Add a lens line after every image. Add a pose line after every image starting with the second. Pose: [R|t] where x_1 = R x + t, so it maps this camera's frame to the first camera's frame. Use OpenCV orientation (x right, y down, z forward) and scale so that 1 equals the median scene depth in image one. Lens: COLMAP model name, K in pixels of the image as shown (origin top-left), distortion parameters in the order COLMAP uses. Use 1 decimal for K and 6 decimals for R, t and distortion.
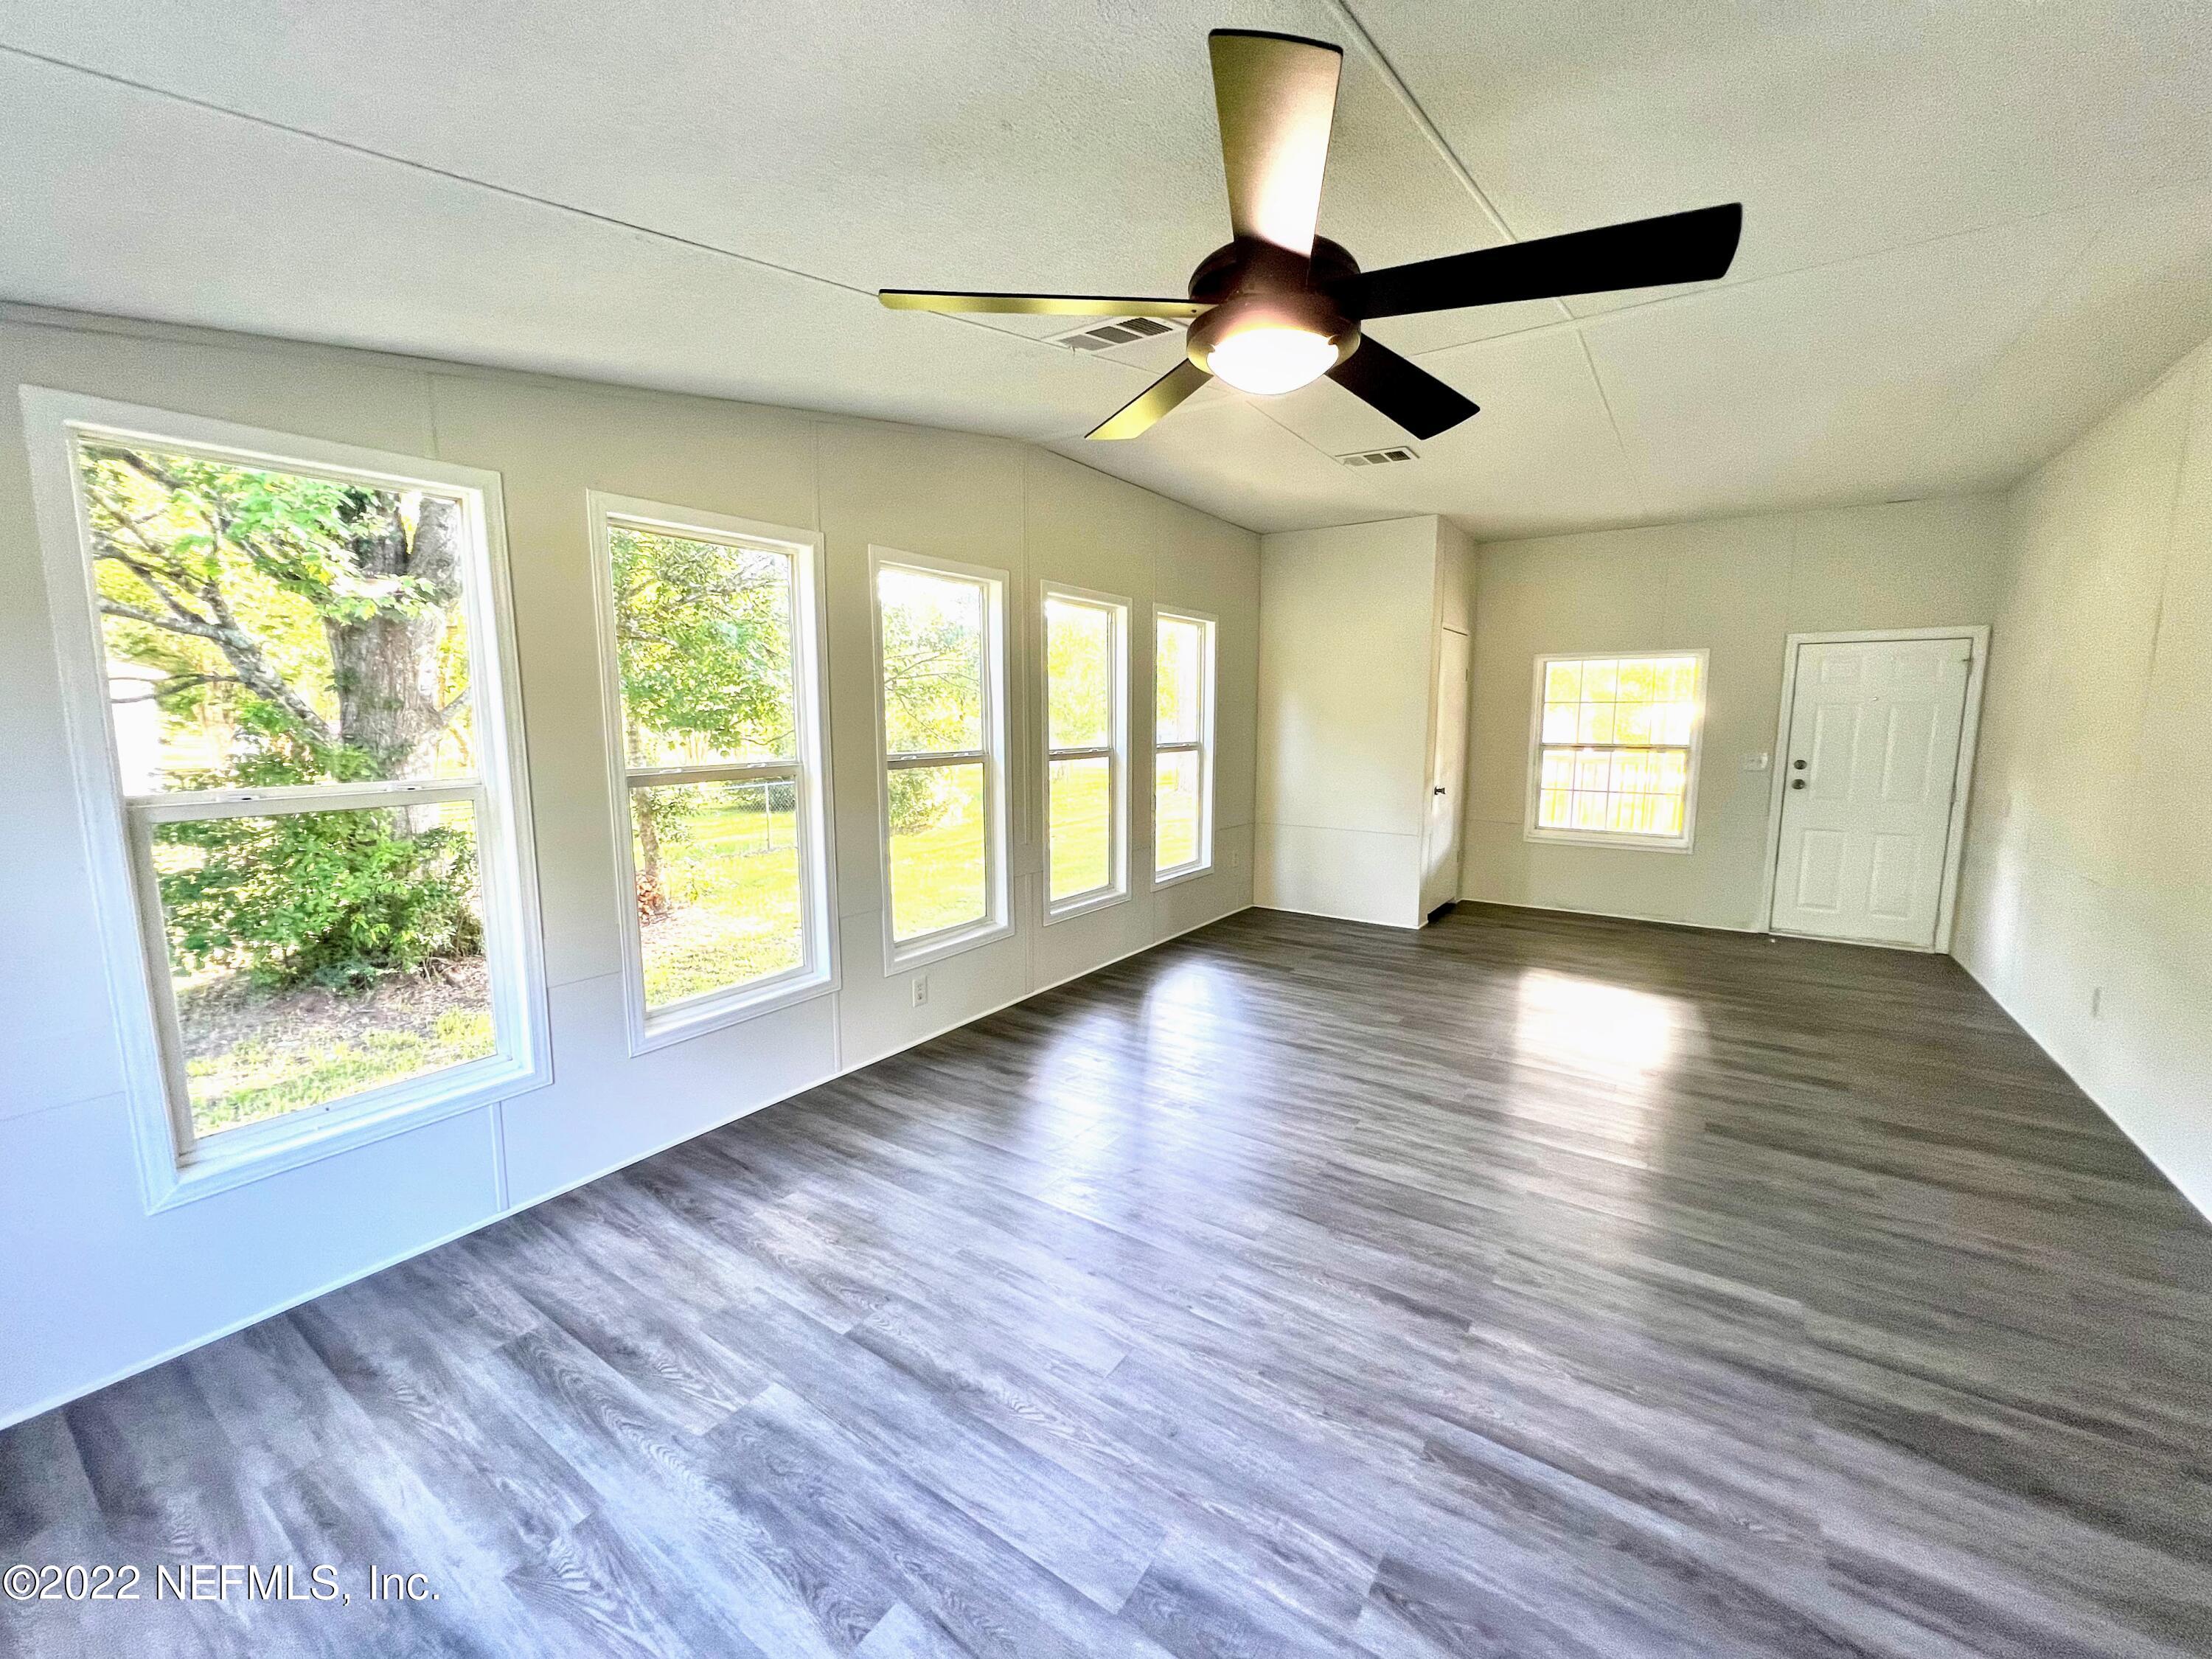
lens RADIAL K [[891.3, 0, 1102.8], [0, 891.3, 832.5], [0, 0, 1]] dist [-0.001771, -0.000275]
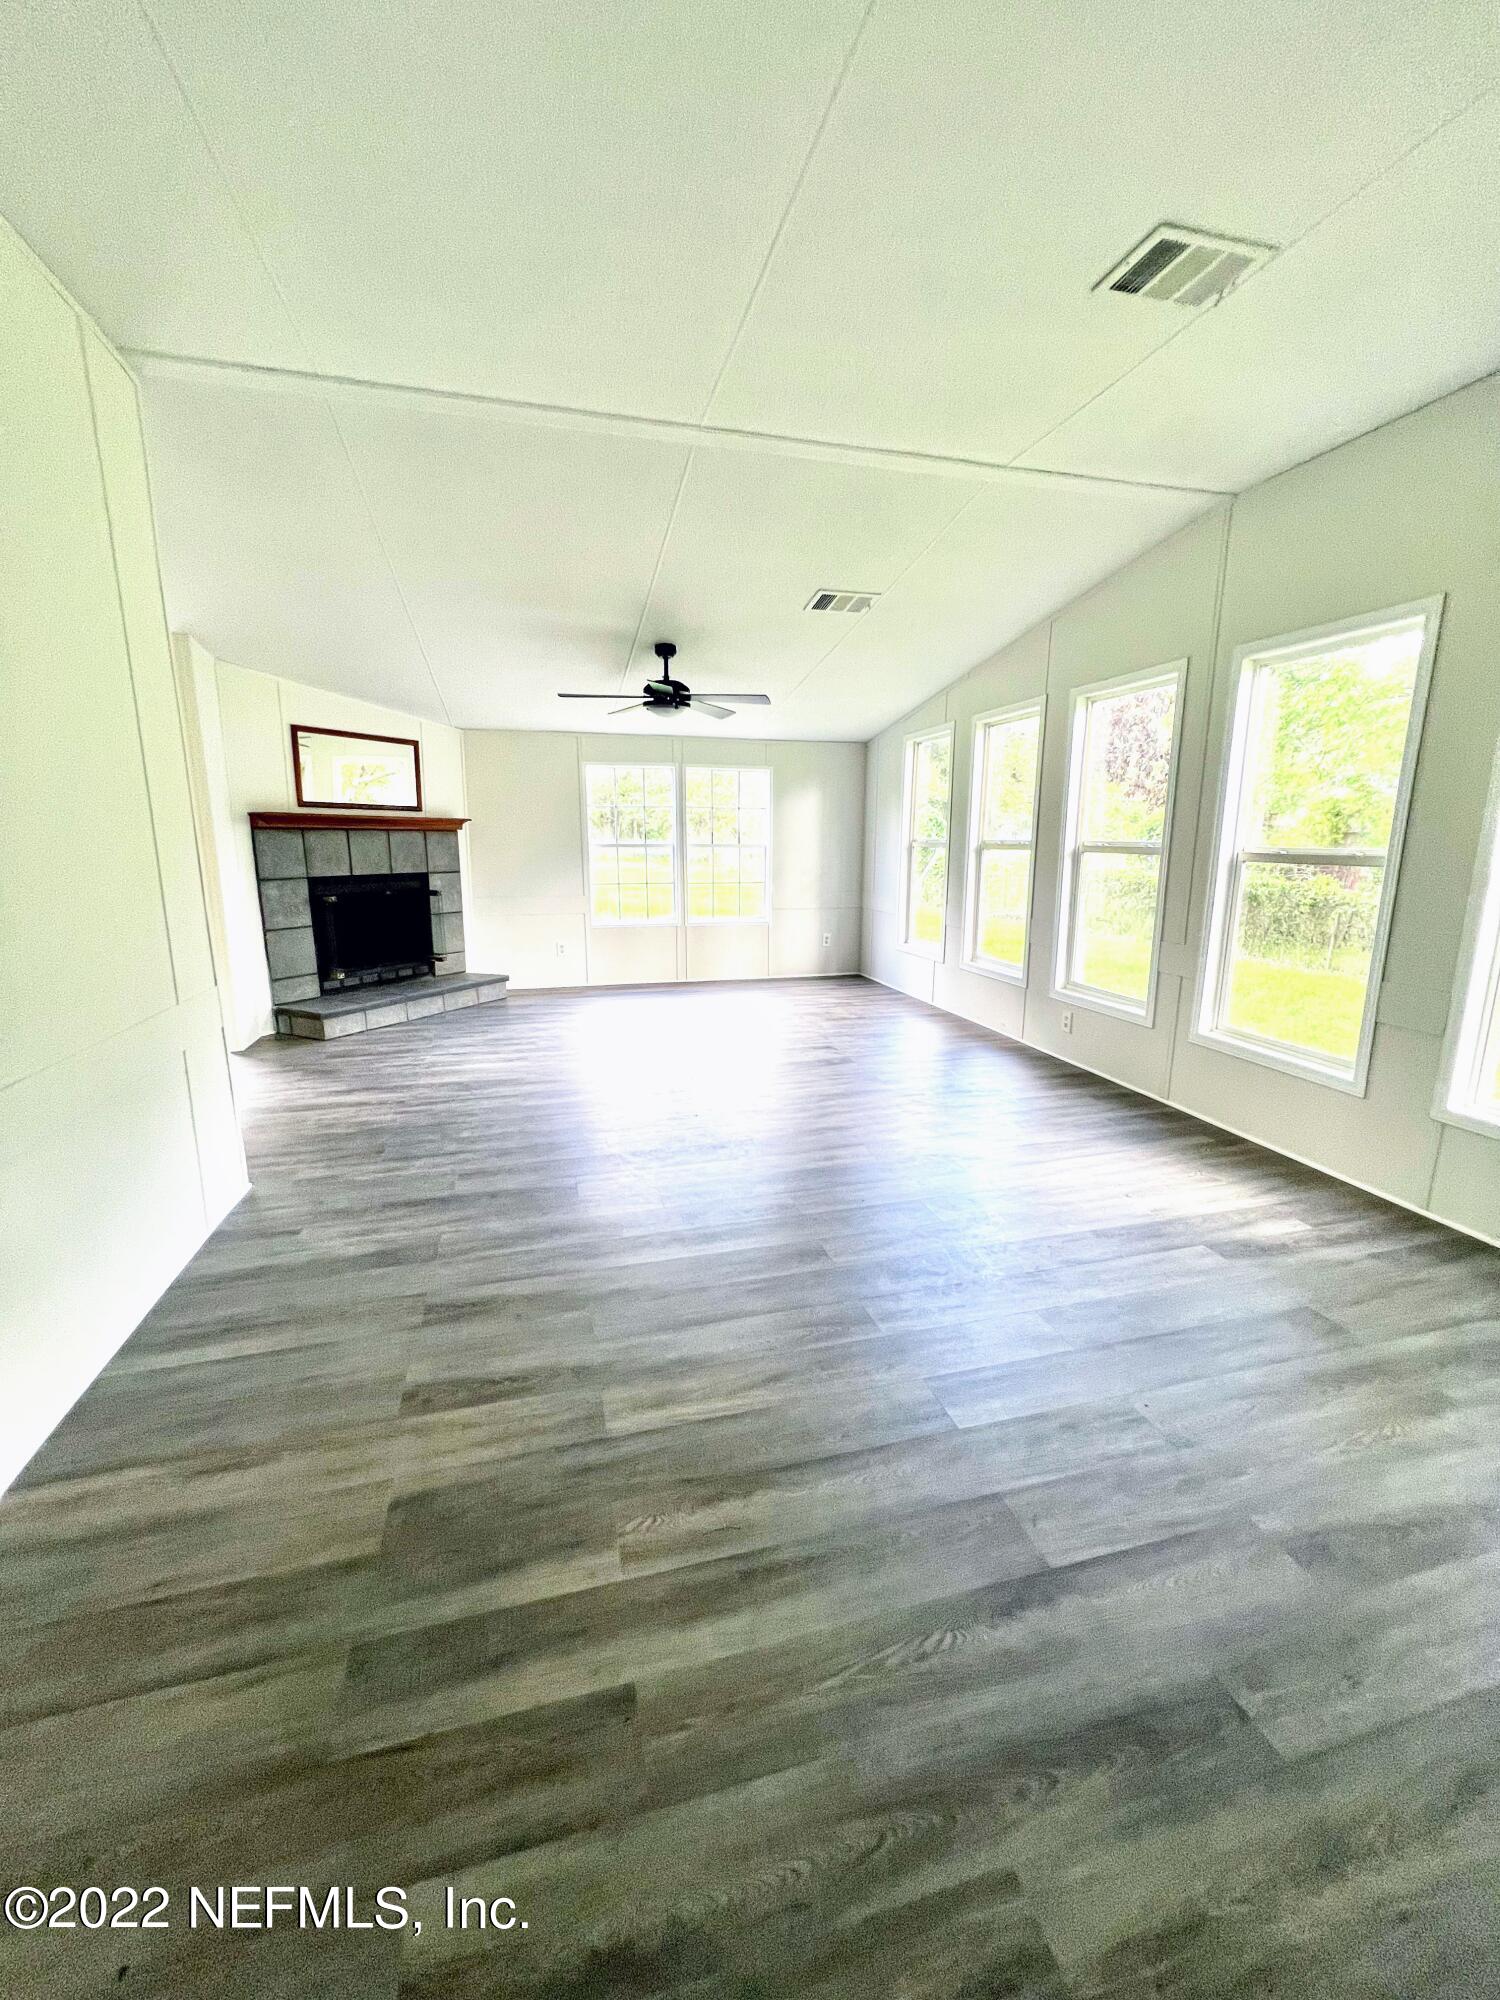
lens RADIAL K [[799.3, 0, 750.0], [0, 799.3, 1000.0], [0, 0, 1]] dist [0.000353, 0.000268]
pose [[-0.645167, 0.151901, -0.748789, 1.000175], [-0.100154, 0.954767, 0.279980, -0.144832], [0.757449, 0.255628, -0.600771, 1.368588]]
